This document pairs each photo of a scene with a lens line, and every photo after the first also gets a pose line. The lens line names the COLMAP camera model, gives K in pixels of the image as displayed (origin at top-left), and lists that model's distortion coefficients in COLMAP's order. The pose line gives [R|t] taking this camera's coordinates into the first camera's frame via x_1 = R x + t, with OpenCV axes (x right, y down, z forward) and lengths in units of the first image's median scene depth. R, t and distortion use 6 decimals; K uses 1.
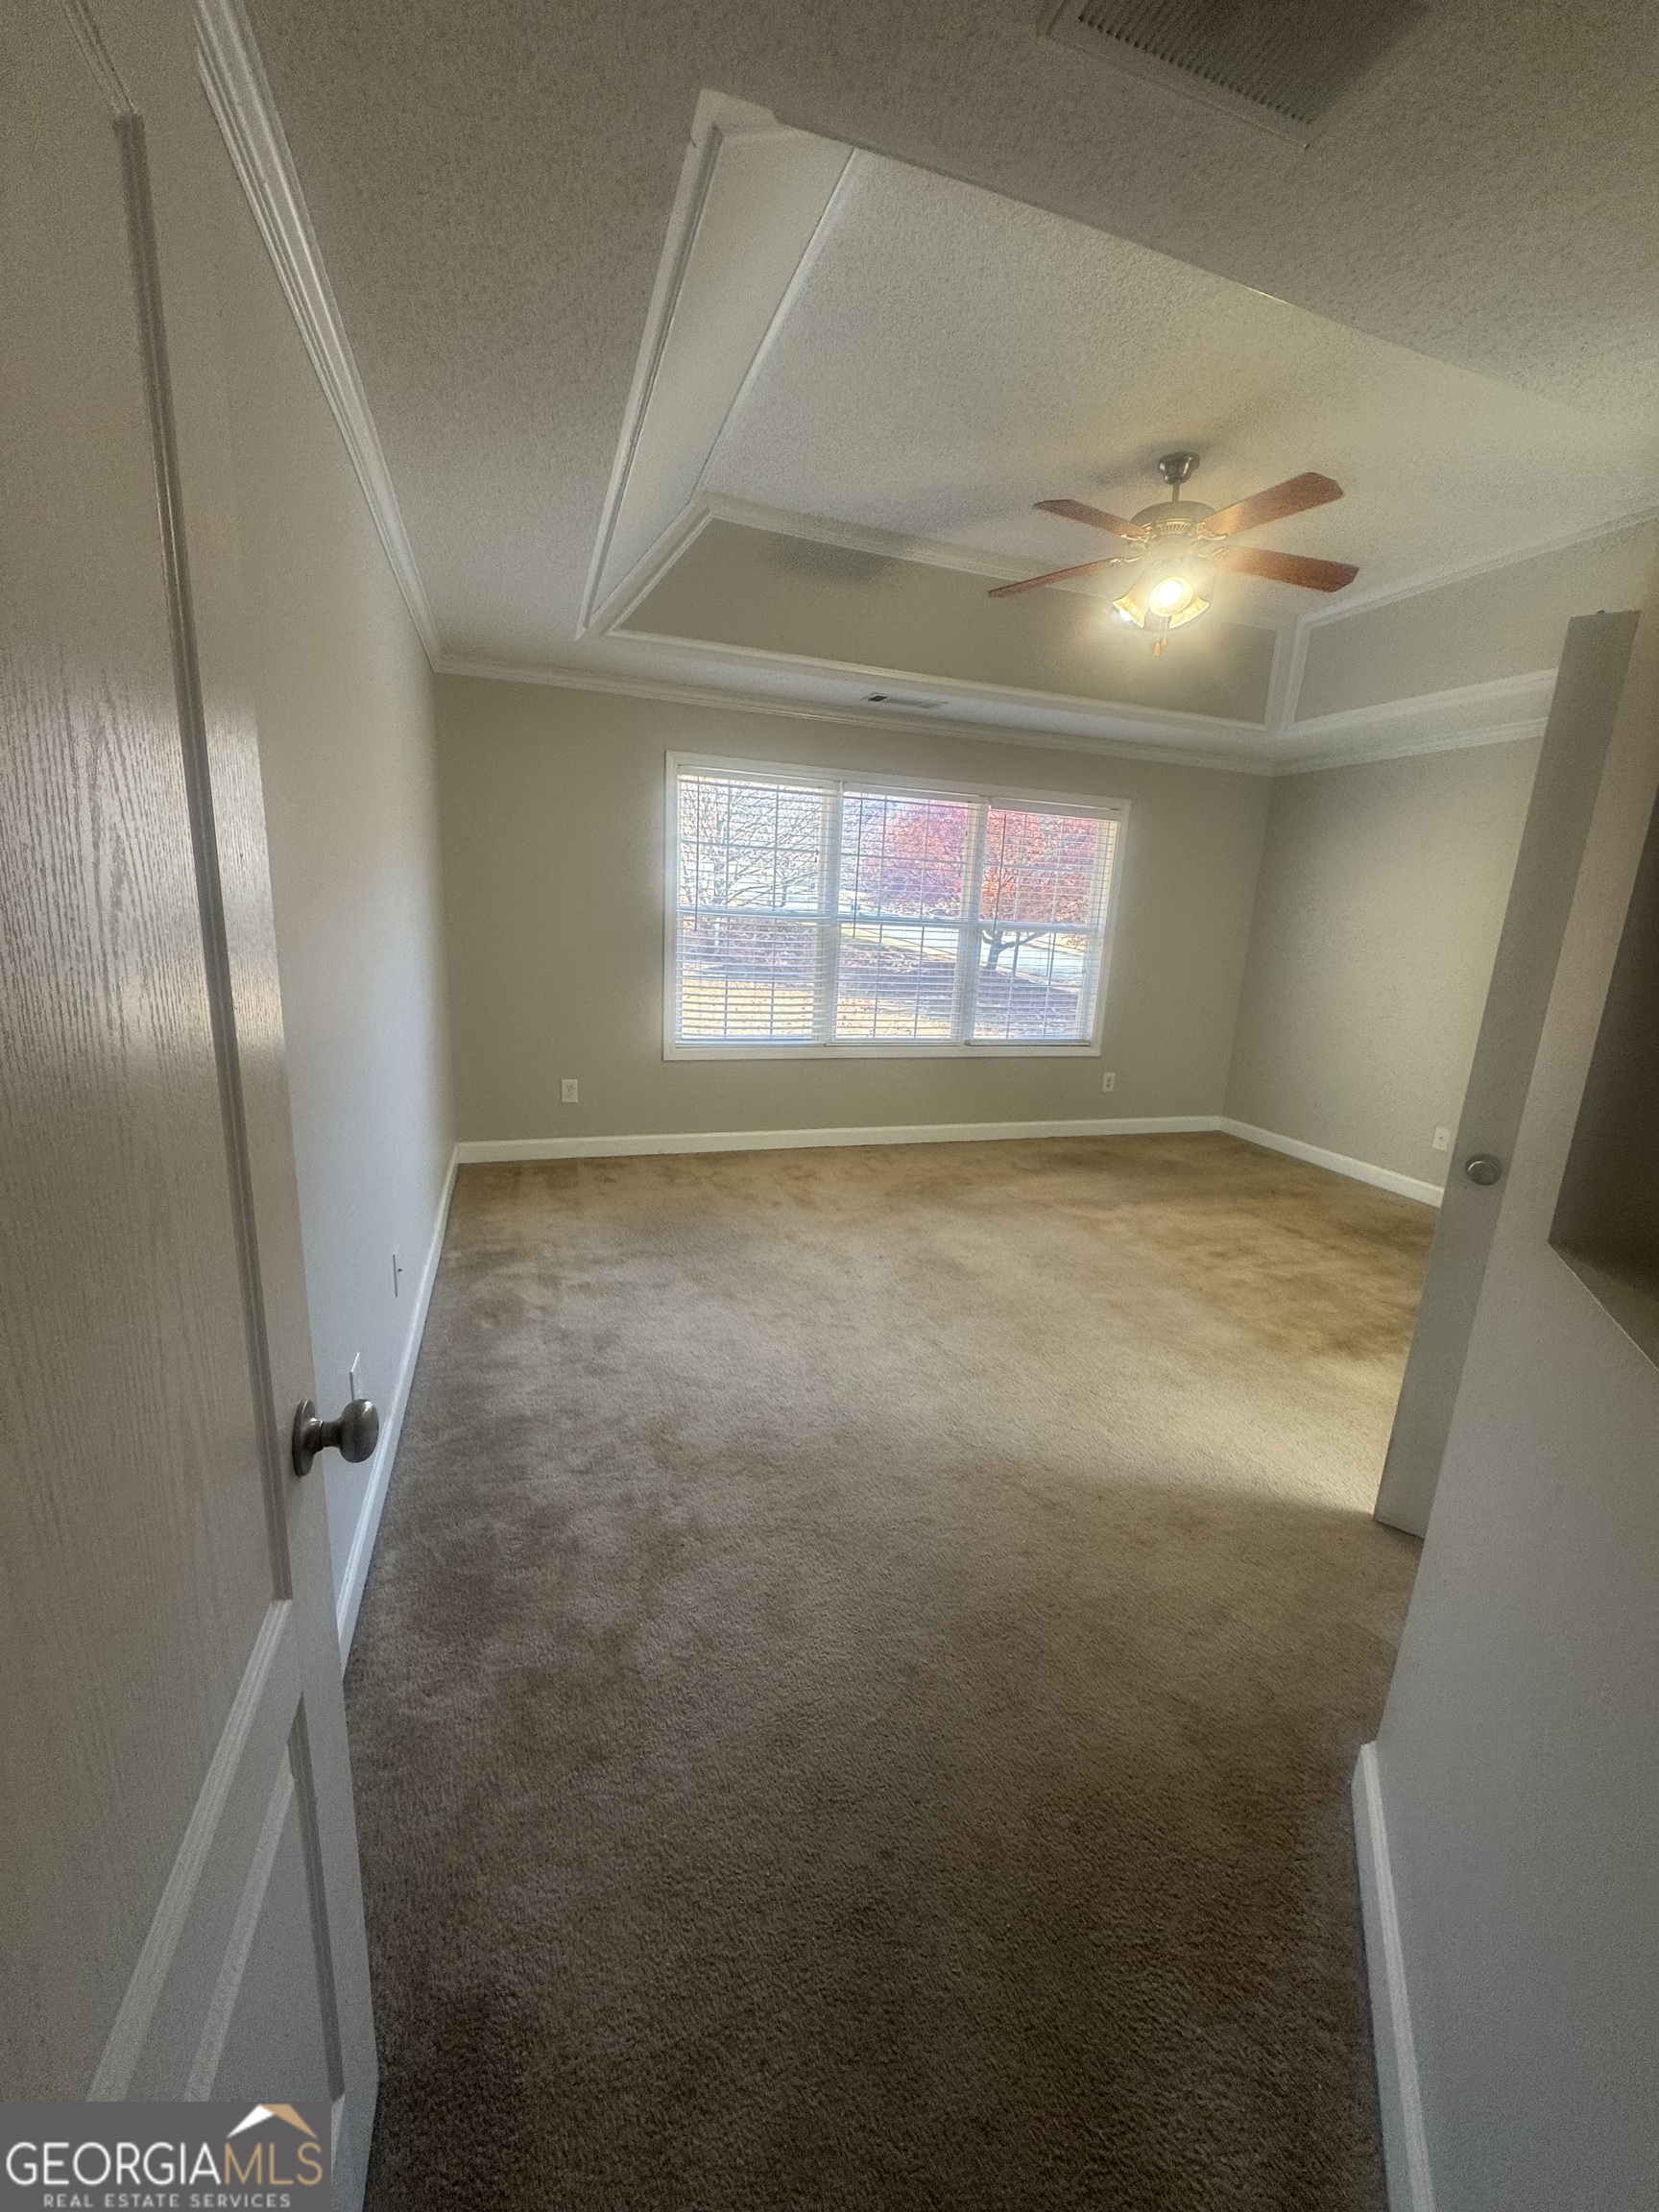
lens RADIAL K [[879.0, 0, 829.5], [0, 879.0, 1106.0], [0, 0, 1]] dist [-0.000727, -0.000196]
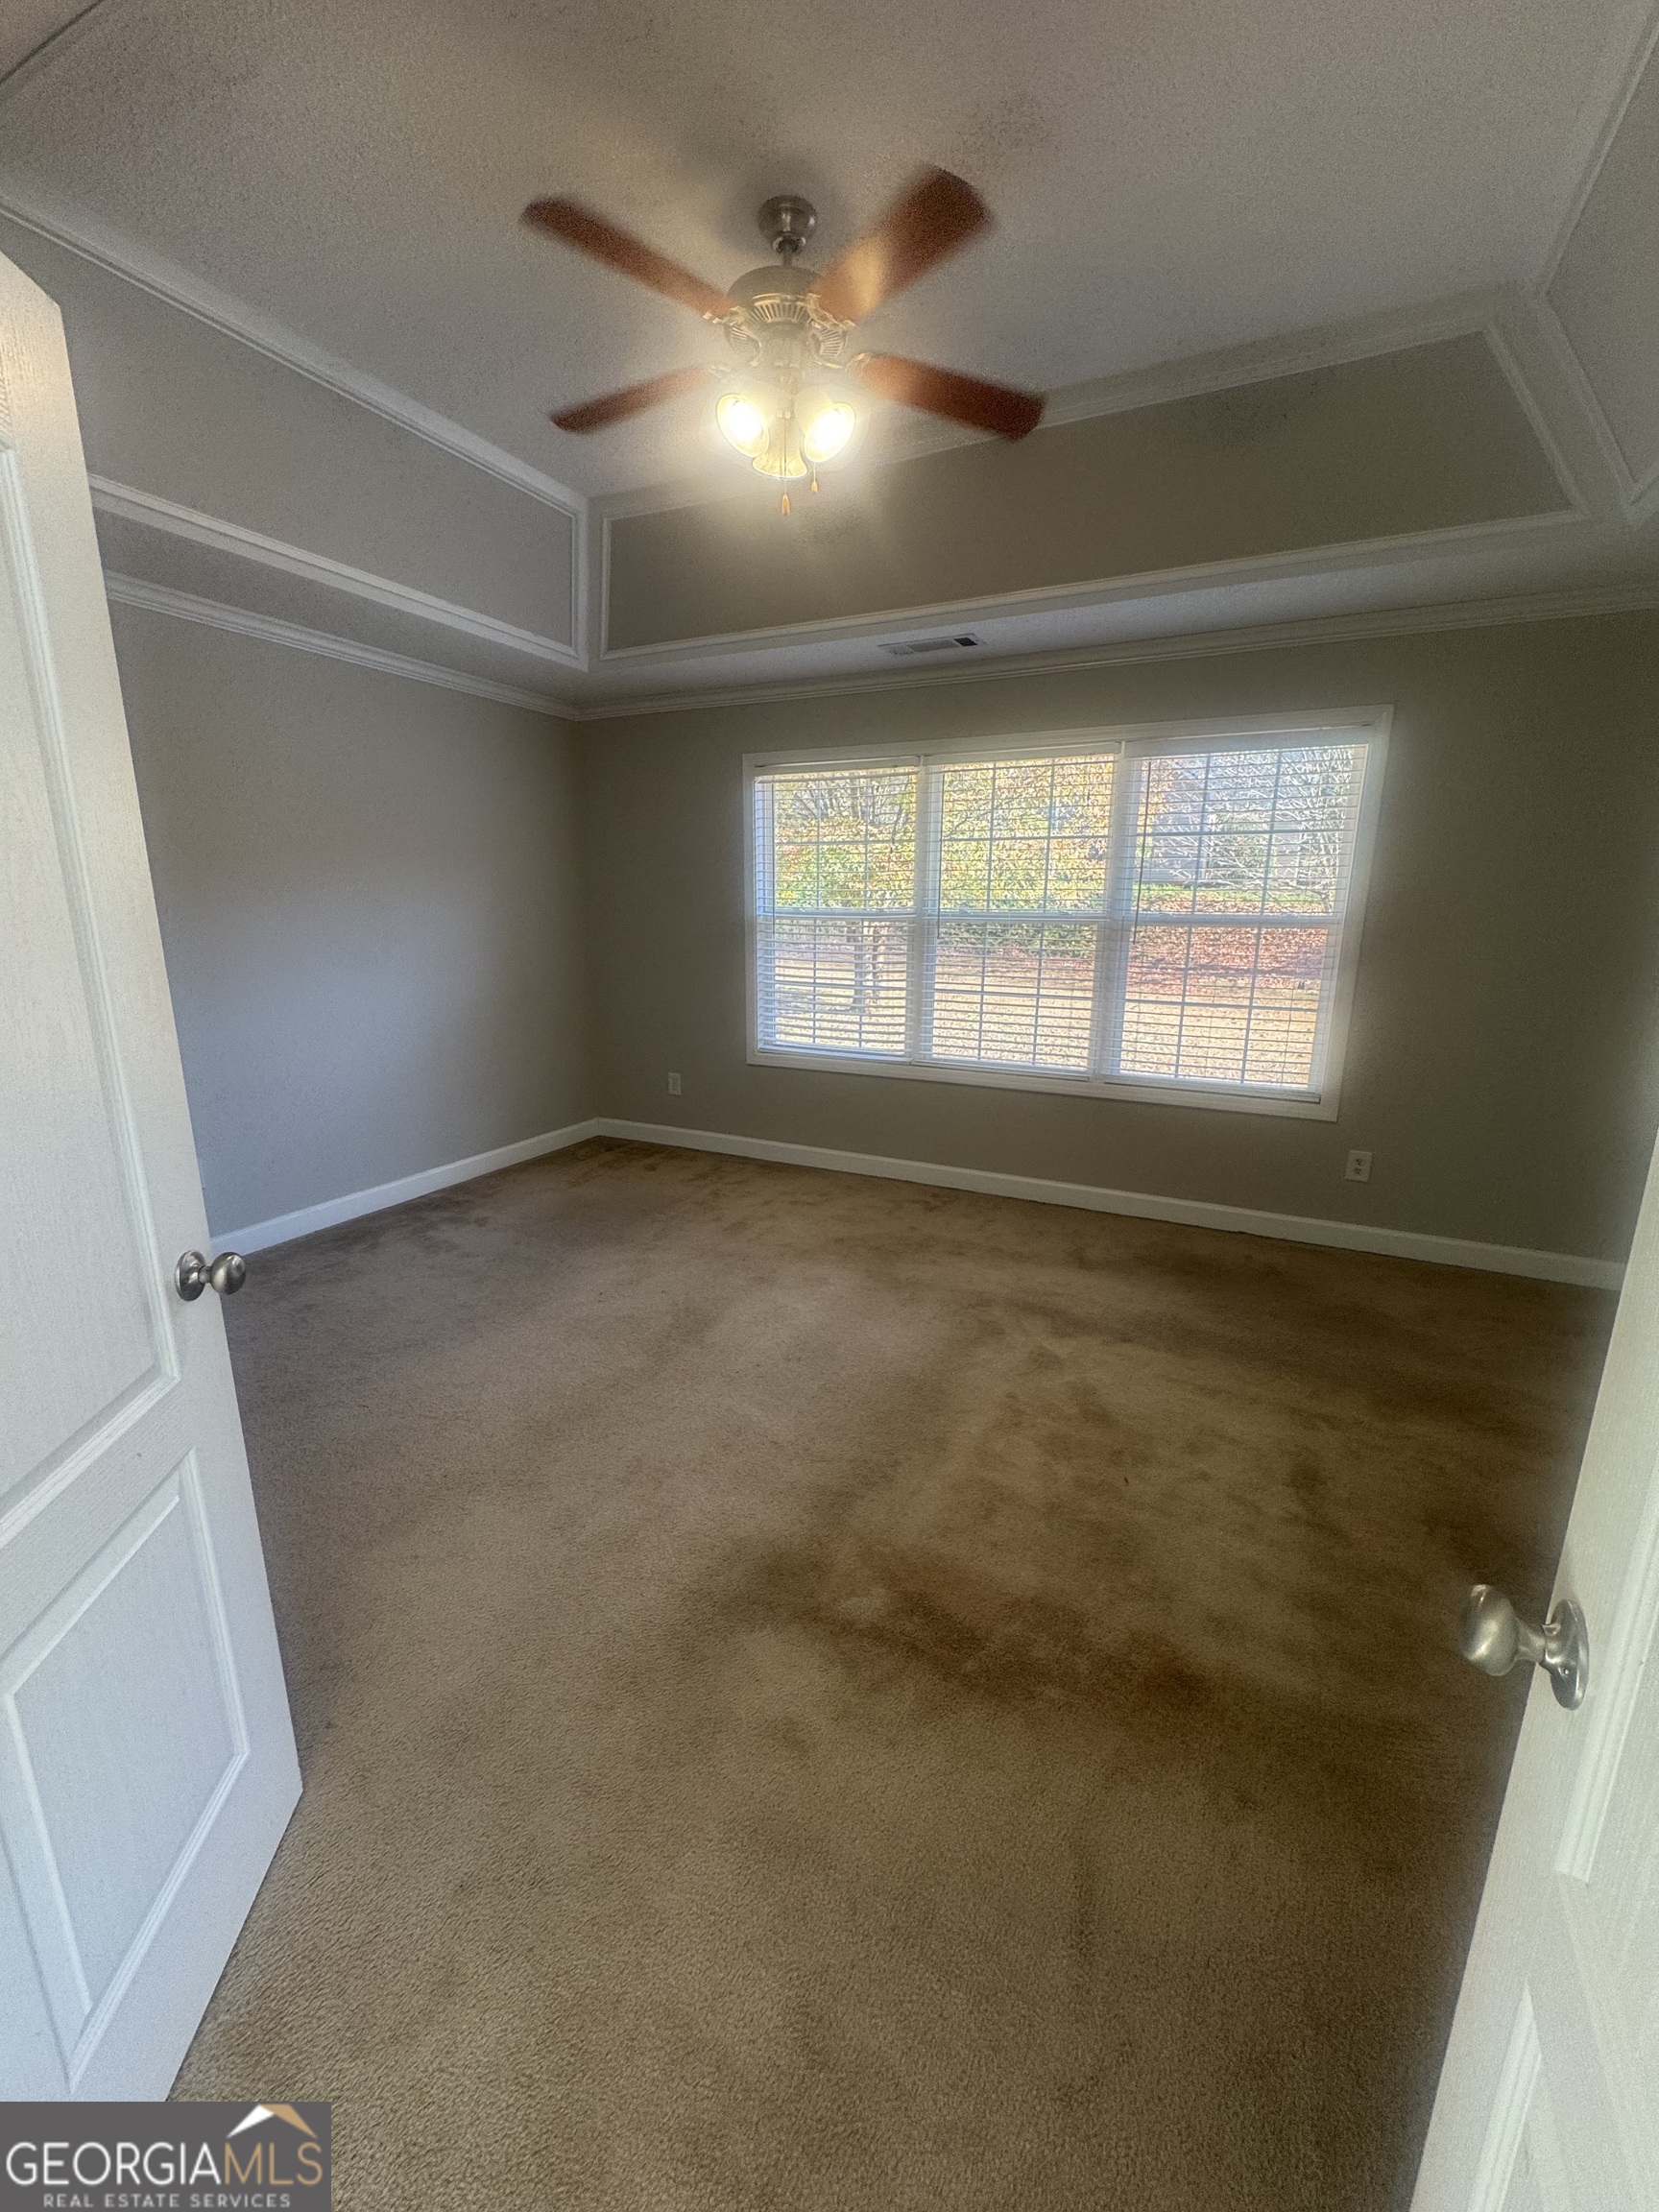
lens RADIAL K [[879.0, 0, 829.5], [0, 879.0, 1106.0], [0, 0, 1]] dist [-0.000727, -0.000196]
pose [[0.706036, 0.115926, -0.698624, 0.615800], [-0.130108, 0.990952, 0.032944, -0.051870], [0.696122, 0.067637, 0.714730, 0.372375]]
